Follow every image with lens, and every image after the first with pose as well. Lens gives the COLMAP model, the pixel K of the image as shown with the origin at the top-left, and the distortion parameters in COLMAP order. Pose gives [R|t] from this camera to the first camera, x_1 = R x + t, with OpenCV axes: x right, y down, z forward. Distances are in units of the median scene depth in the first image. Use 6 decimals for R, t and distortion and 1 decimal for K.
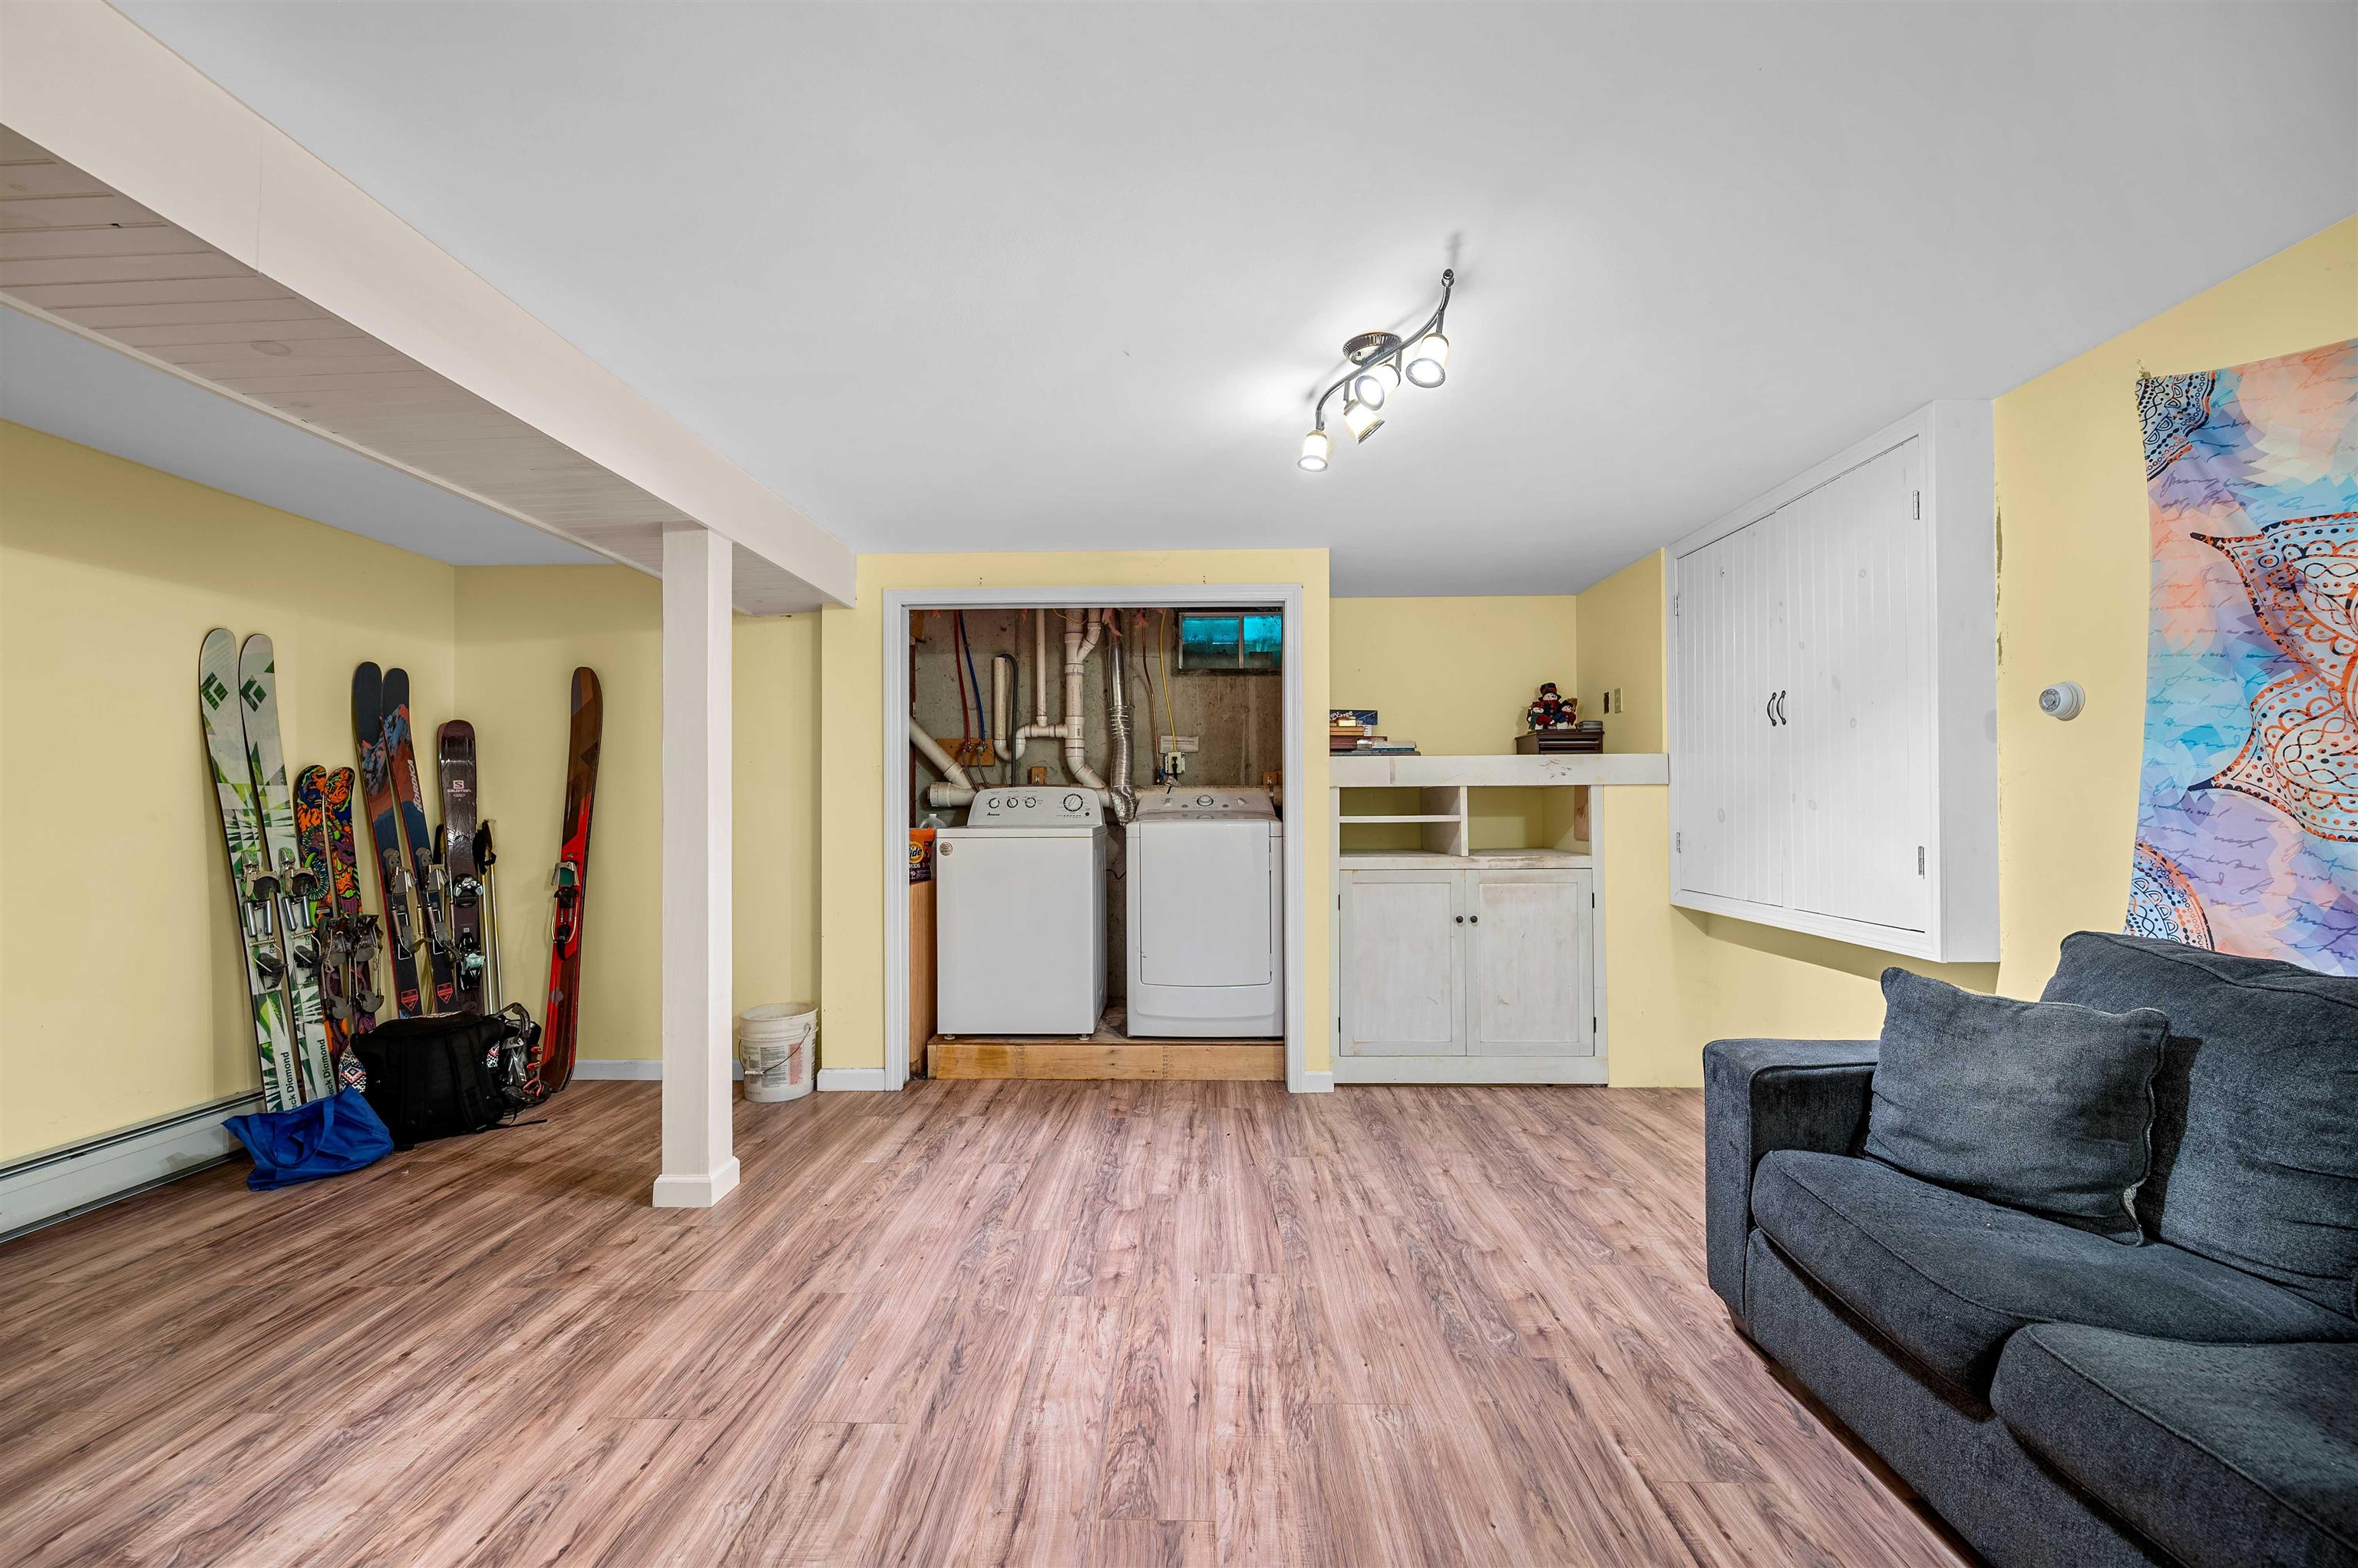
lens RADIAL K [[939.5, 0, 1174.5], [0, 939.5, 803.0], [0, 0, 1]] dist [0.000912, -0.000169]
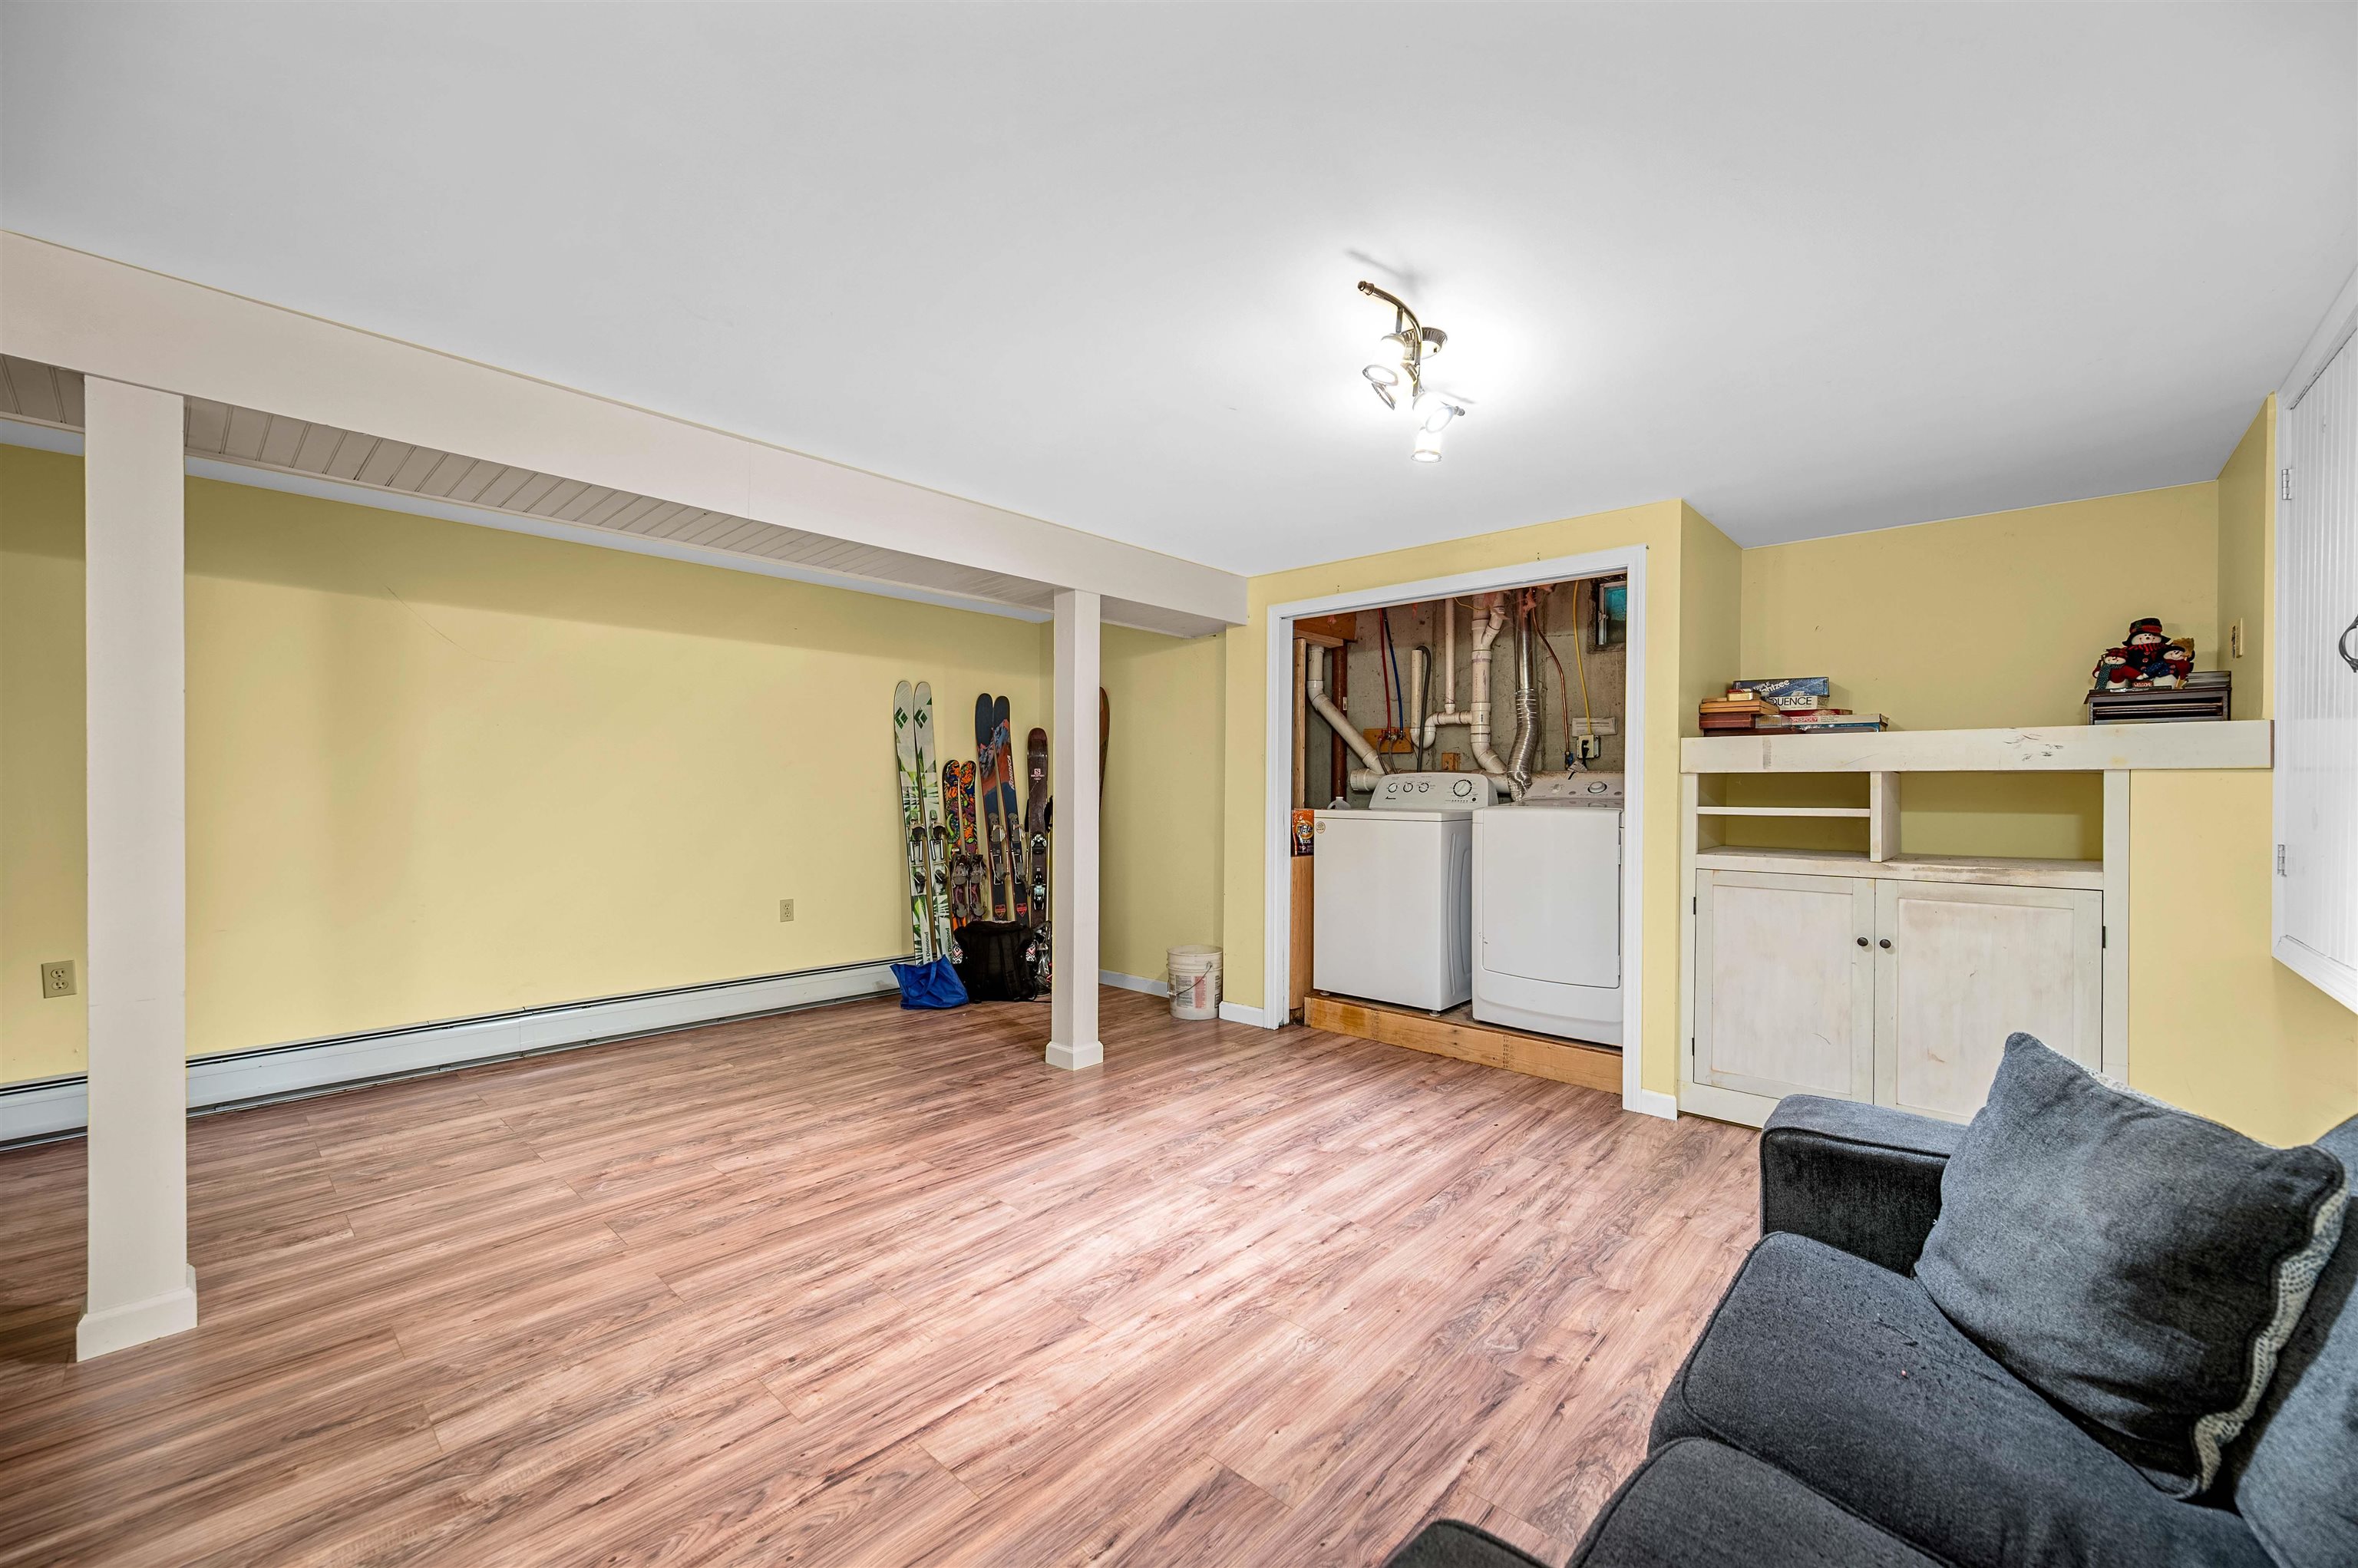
lens RADIAL K [[939.5, 0, 1174.5], [0, 939.5, 803.0], [0, 0, 1]] dist [0.000912, -0.000169]
pose [[0.749615, 0.020685, -0.661551, 0.445301], [-0.009479, 0.999745, 0.020519, -0.002813], [0.661806, -0.009111, 0.749620, 0.037246]]
